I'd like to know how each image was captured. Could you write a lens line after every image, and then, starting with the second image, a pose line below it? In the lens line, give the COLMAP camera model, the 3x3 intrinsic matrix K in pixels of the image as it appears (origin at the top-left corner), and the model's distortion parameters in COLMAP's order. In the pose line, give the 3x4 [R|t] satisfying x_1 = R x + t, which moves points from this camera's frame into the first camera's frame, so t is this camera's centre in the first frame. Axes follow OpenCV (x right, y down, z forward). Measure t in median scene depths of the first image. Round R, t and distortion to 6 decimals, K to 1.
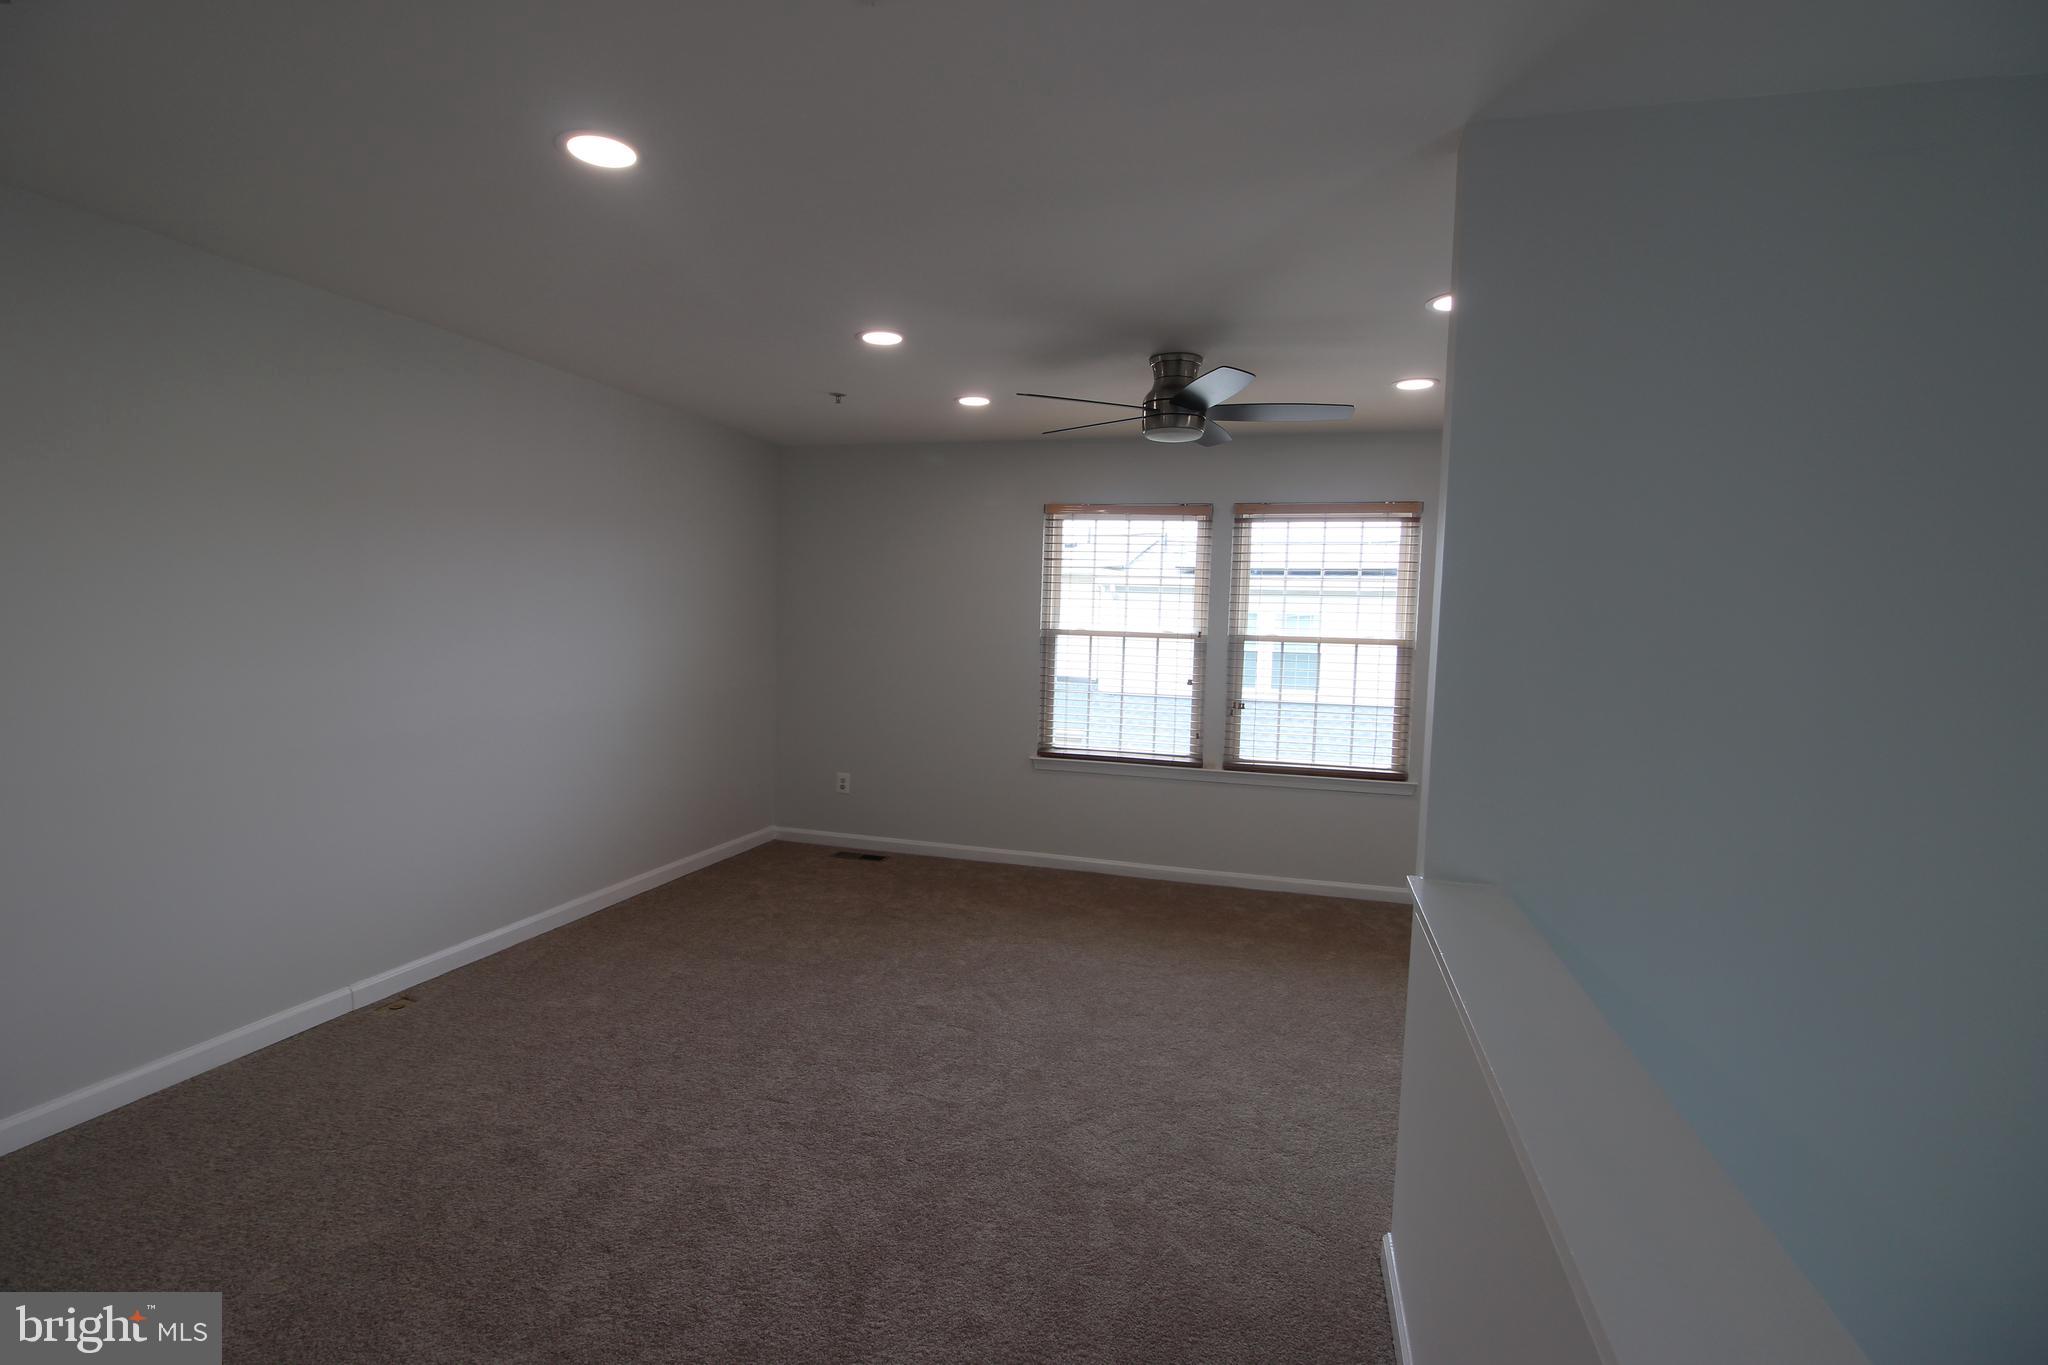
lens RADIAL K [[953.3, 0, 1022.2], [0, 953.3, 684.3], [0, 0, 1]] dist [-0.002157, -0.000133]
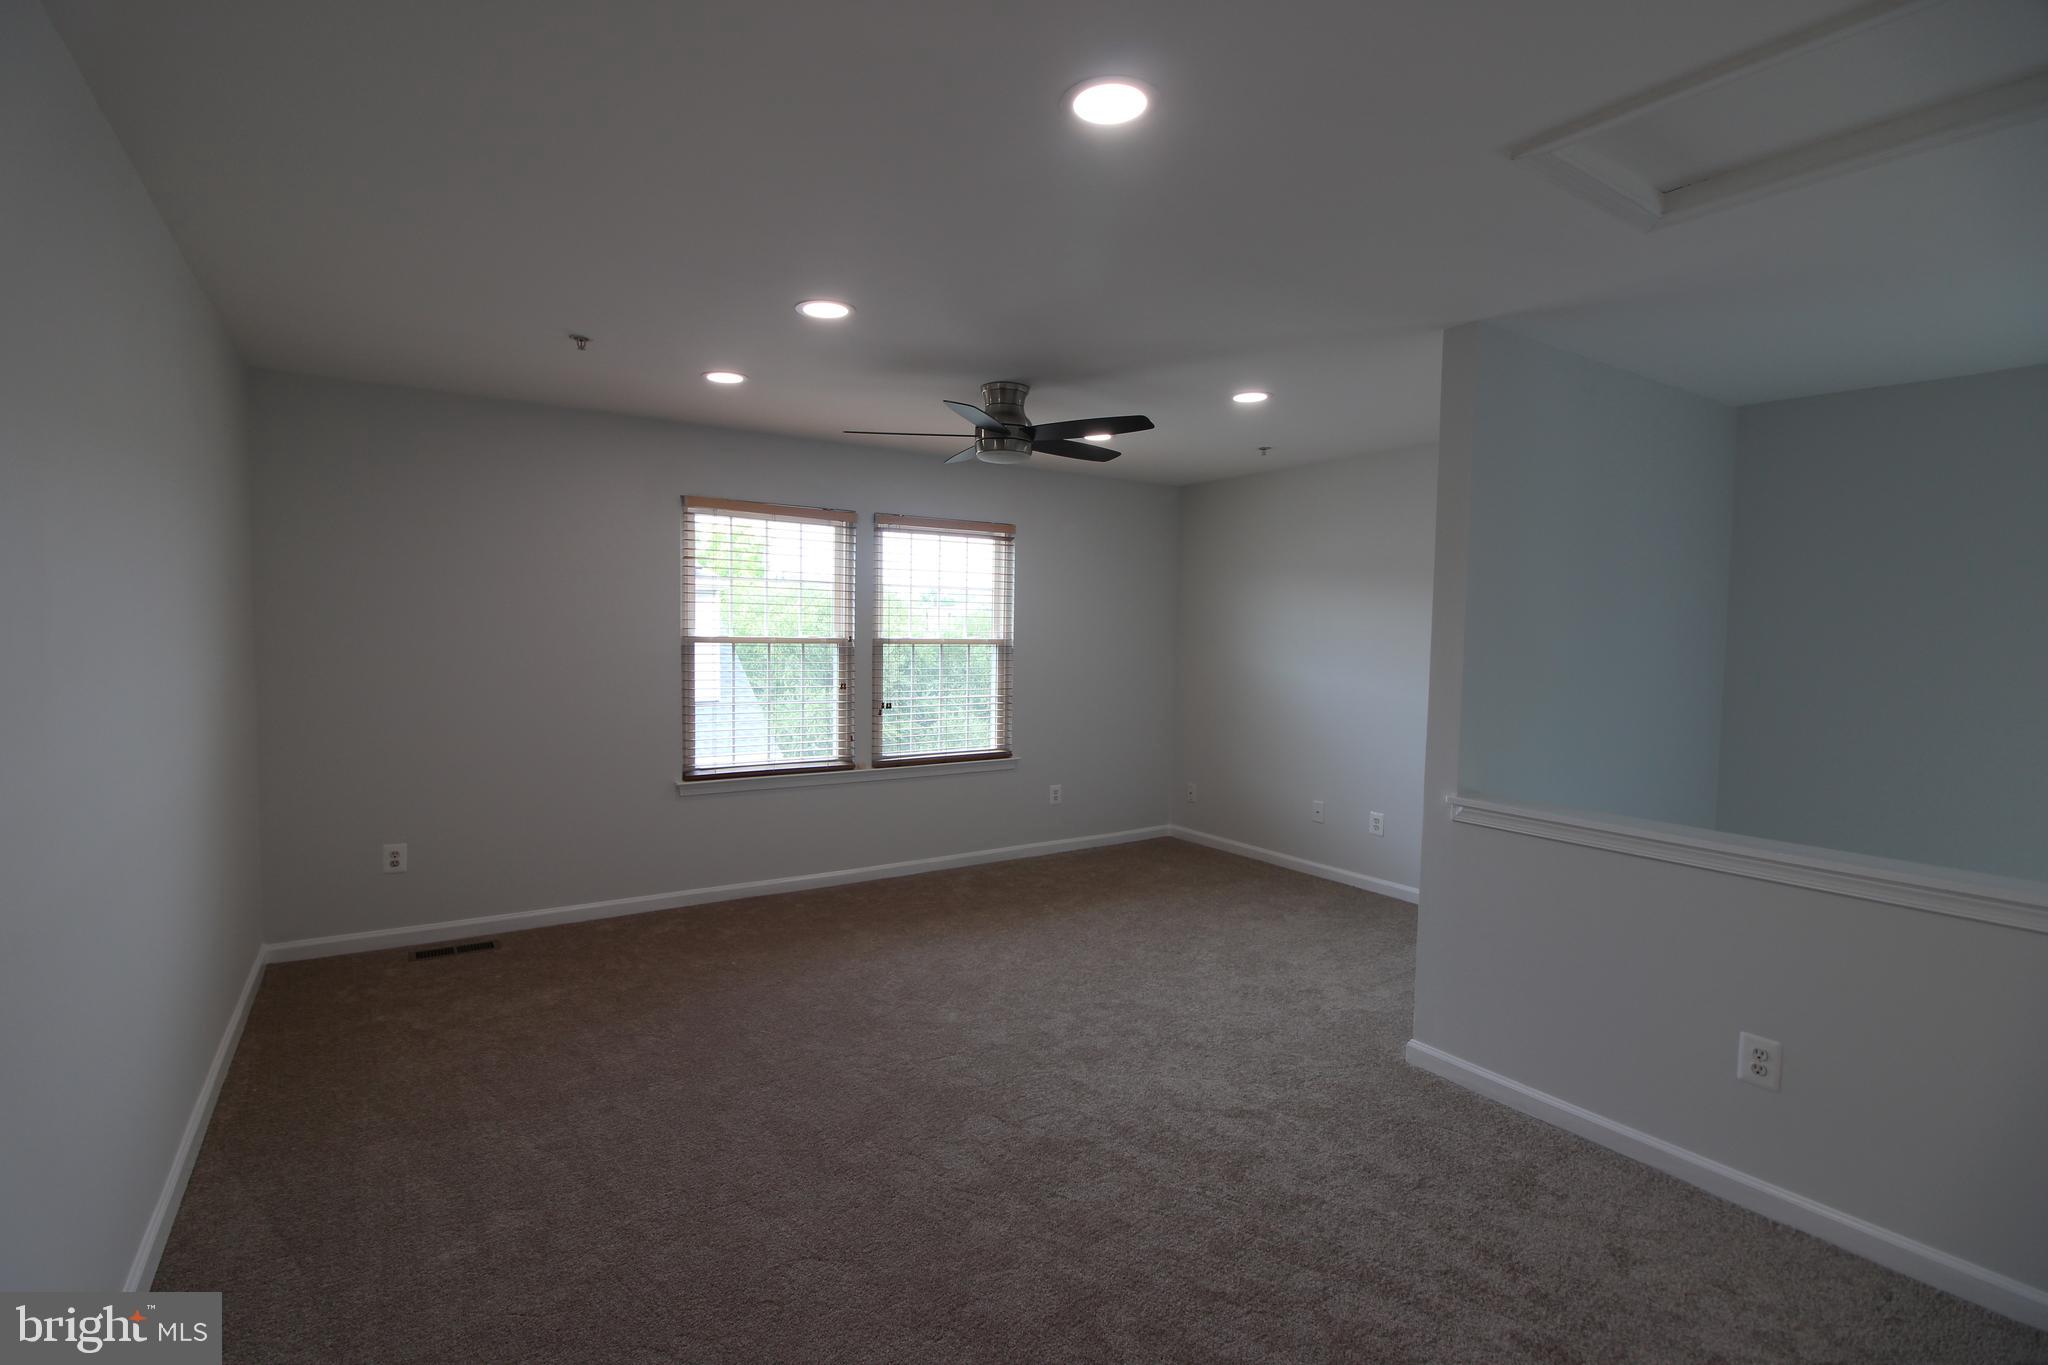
lens RADIAL K [[953.3, 0, 1013.9], [0, 953.3, 678.7], [0, 0, 1]] dist [-0.002157, -0.000133]
pose [[0.652783, -0.054675, 0.755570, -0.467443], [0.055271, 0.998171, 0.024479, -0.024829], [-0.755526, 0.025781, 0.654611, 0.201655]]
